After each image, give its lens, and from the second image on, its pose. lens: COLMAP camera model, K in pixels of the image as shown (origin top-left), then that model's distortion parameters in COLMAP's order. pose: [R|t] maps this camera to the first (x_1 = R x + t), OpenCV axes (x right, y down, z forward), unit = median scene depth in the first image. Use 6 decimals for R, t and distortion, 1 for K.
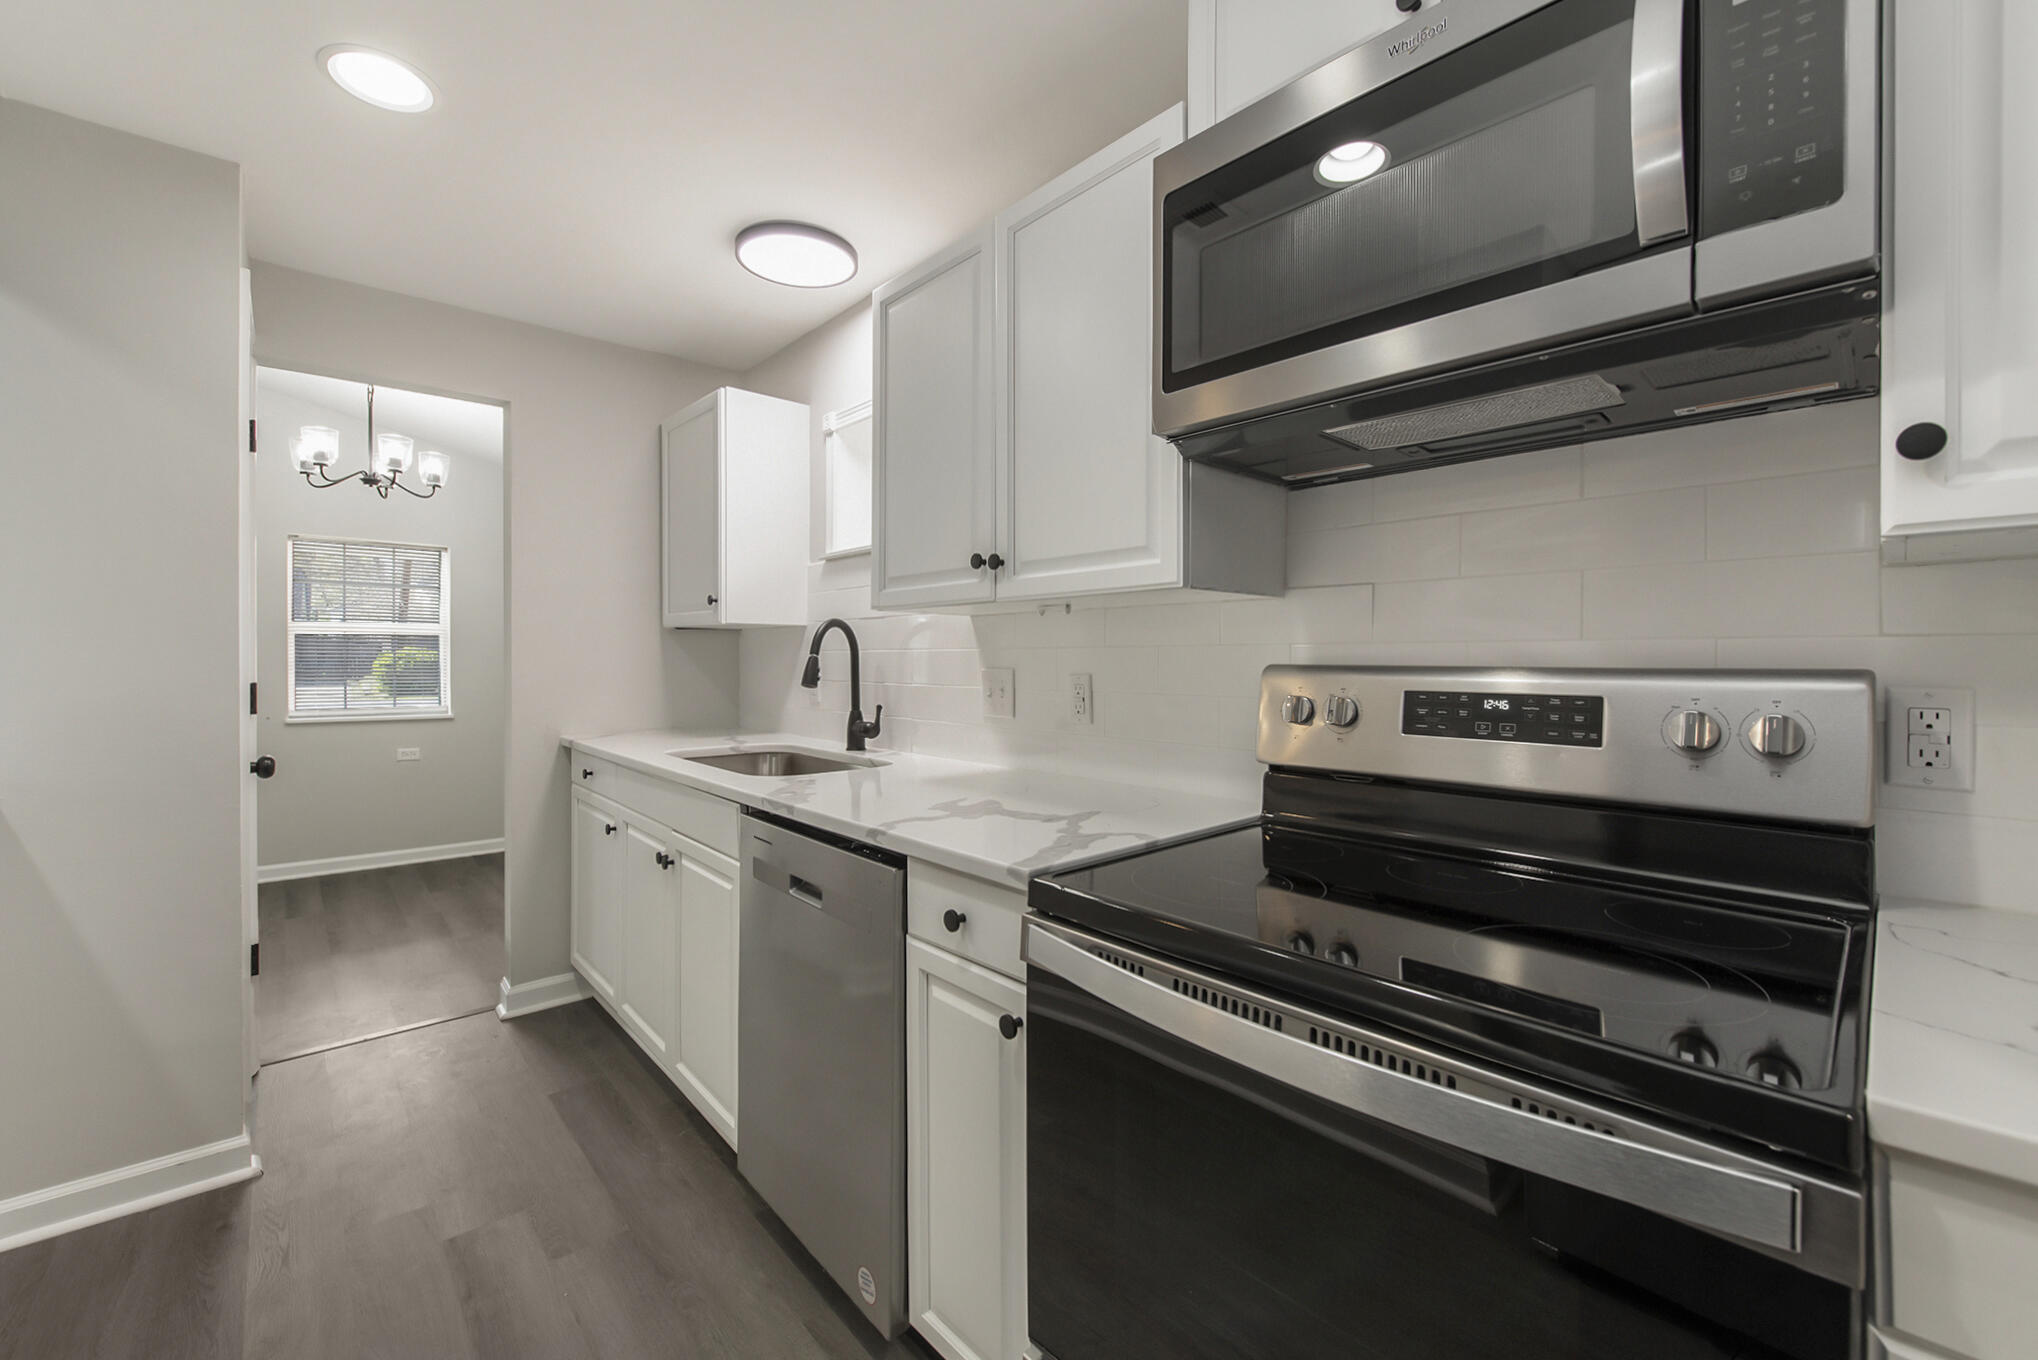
lens RADIAL K [[829.8, 0, 1029.9], [0, 829.8, 669.6], [0, 0, 1]] dist [-0.008849, -0.000487]
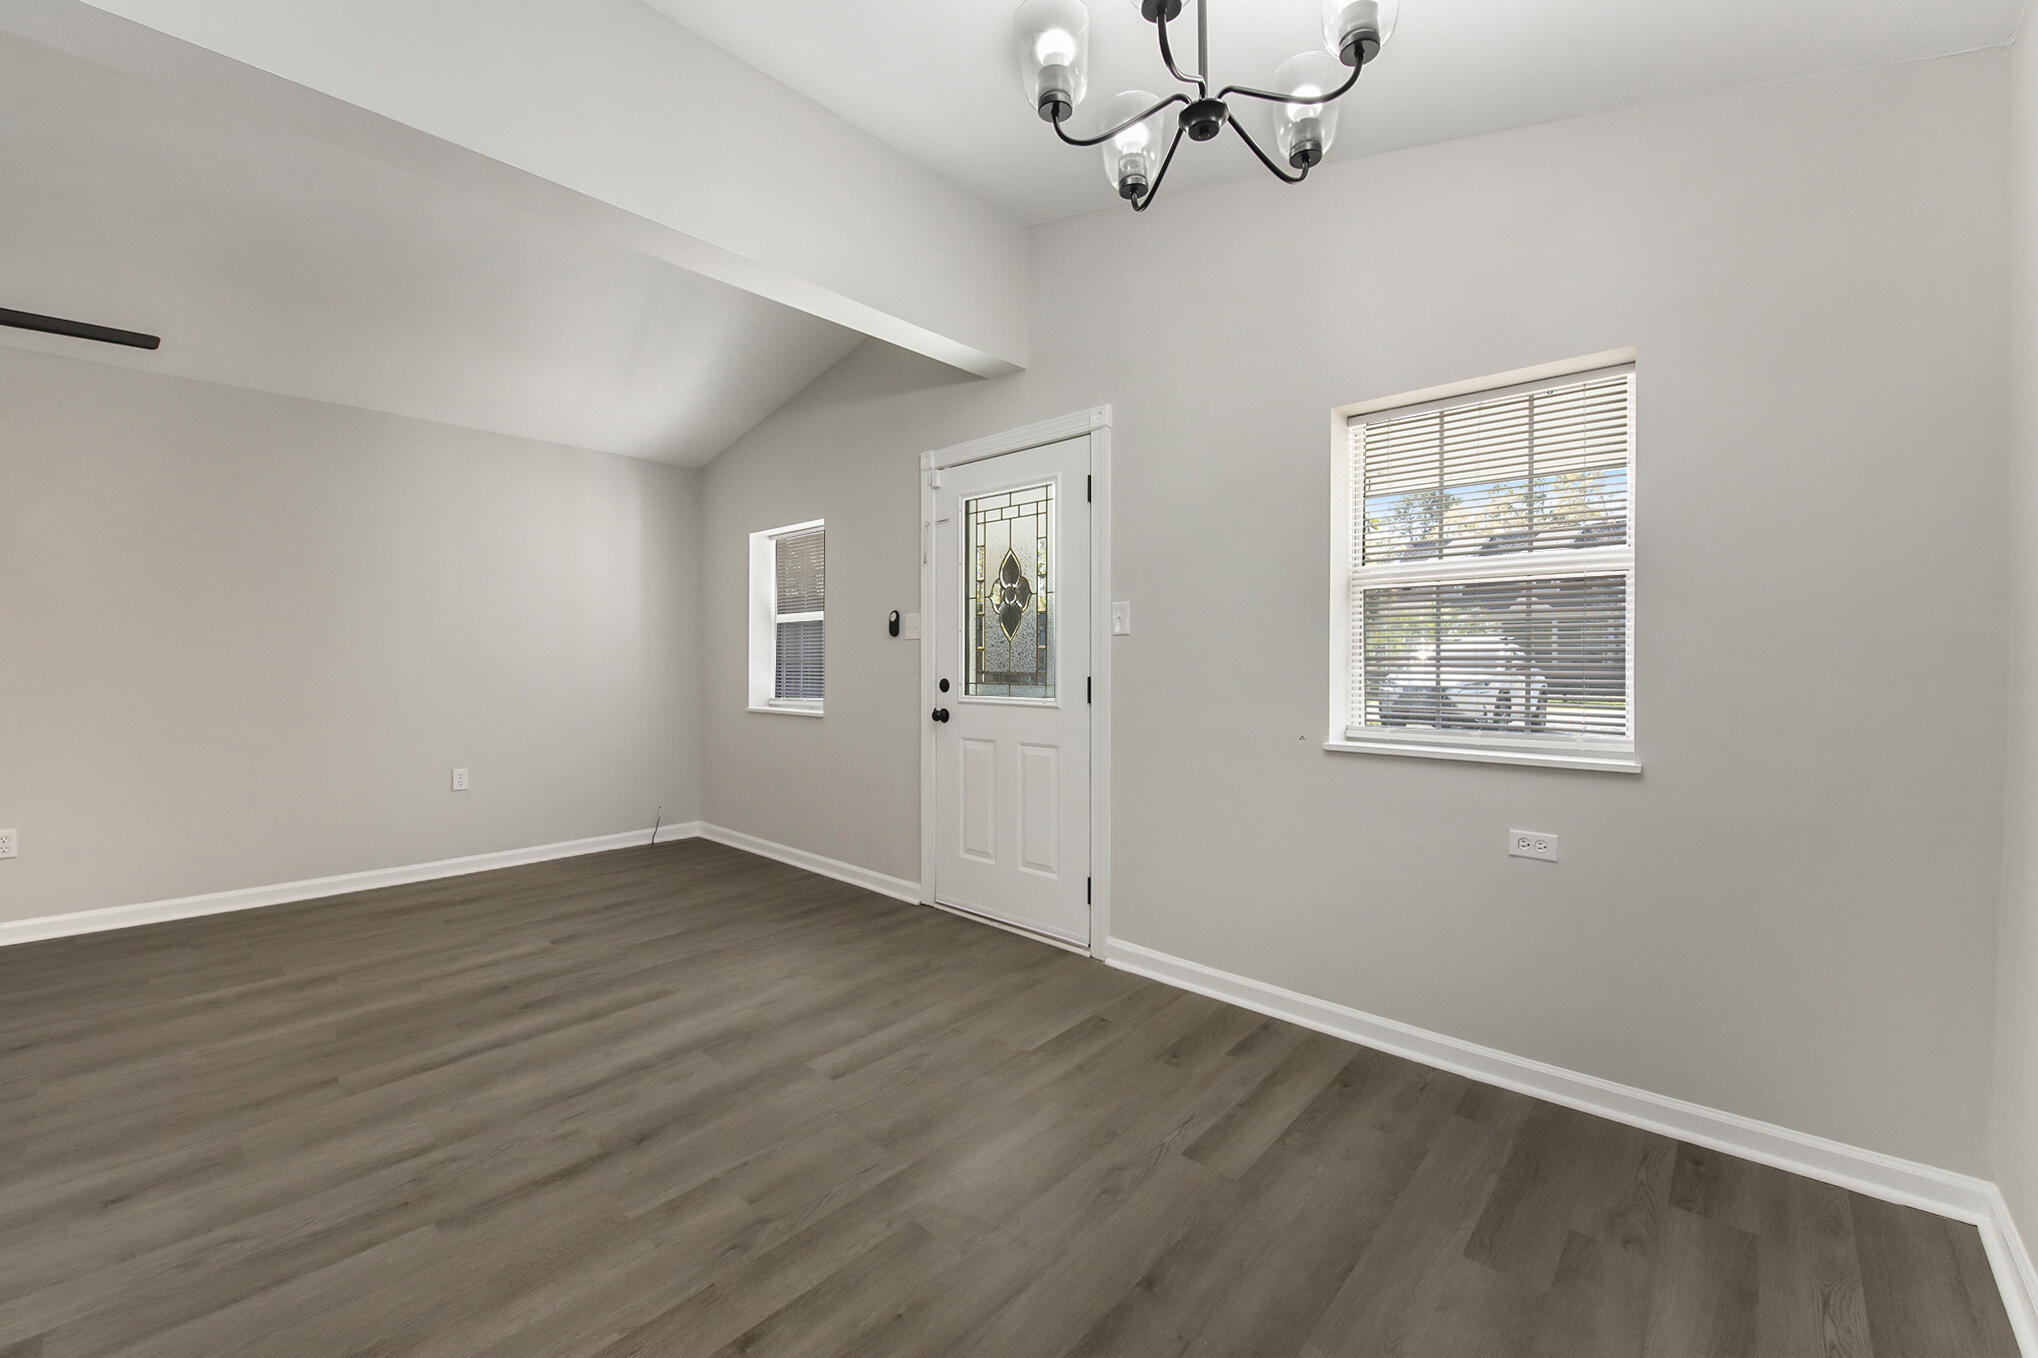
lens RADIAL K [[831.5, 0, 1013.9], [0, 831.5, 665.0], [0, 0, 1]] dist [-0.008227, -0.004006]
pose [[0.067077, 0.010147, -0.997696, -0.673443], [-0.022418, 0.999711, 0.008660, 0.023075], [0.997496, 0.021785, 0.067285, 1.372969]]
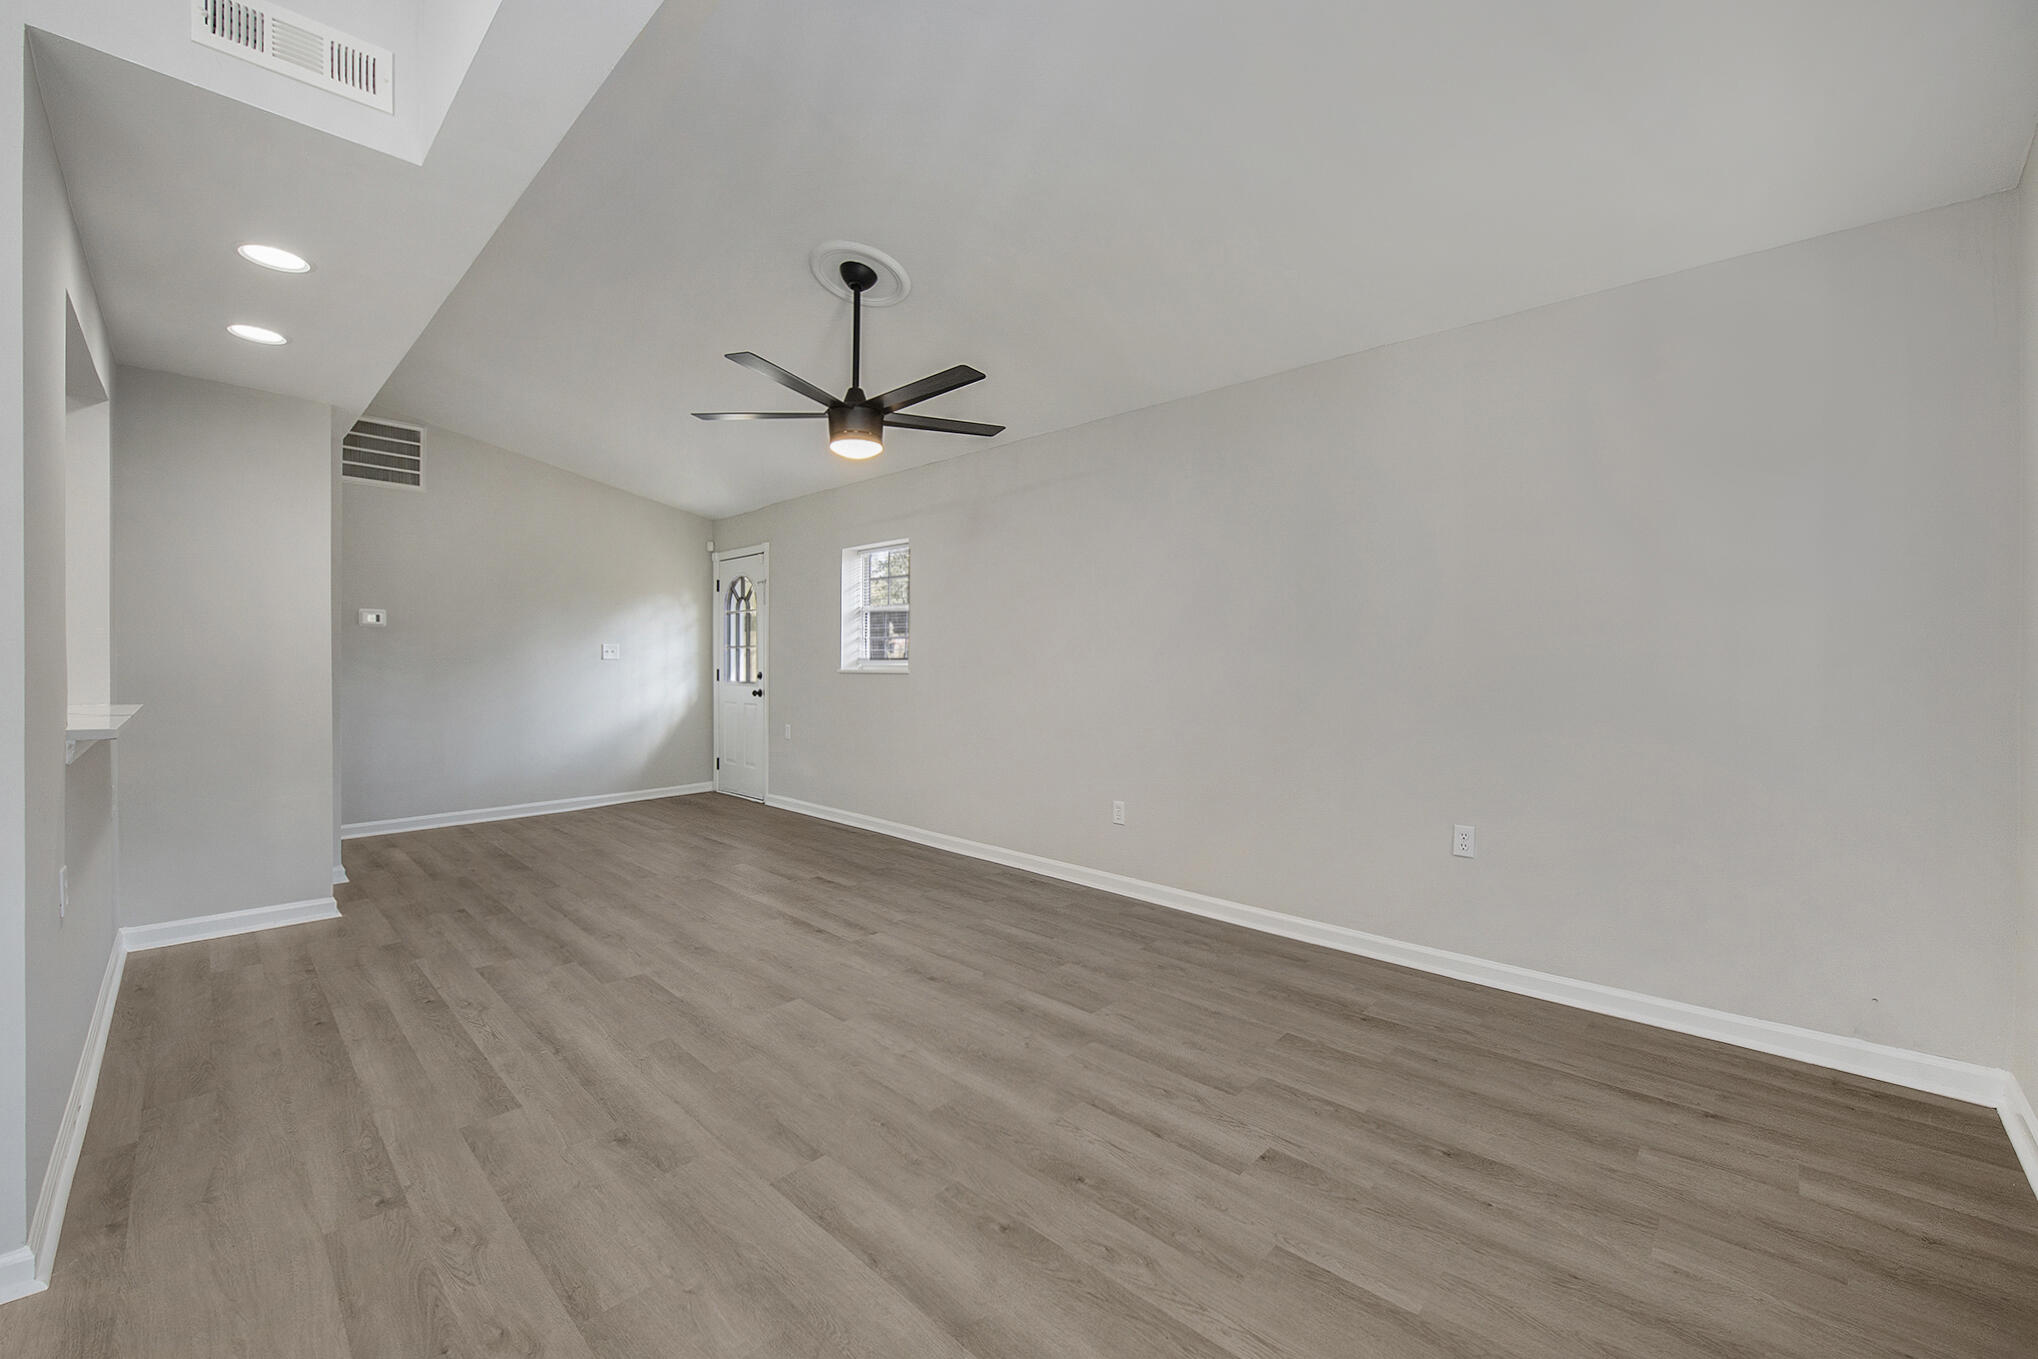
lens RADIAL K [[831.5, 0, 1013.9], [0, 831.5, 665.5], [0, 0, 1]] dist [-0.008227, -0.004006]
pose [[-0.998683, 0.002629, -0.051233, -1.809915], [0.000904, 0.999433, 0.033657, 0.014876], [0.051292, 0.033566, -0.998119, 1.476055]]
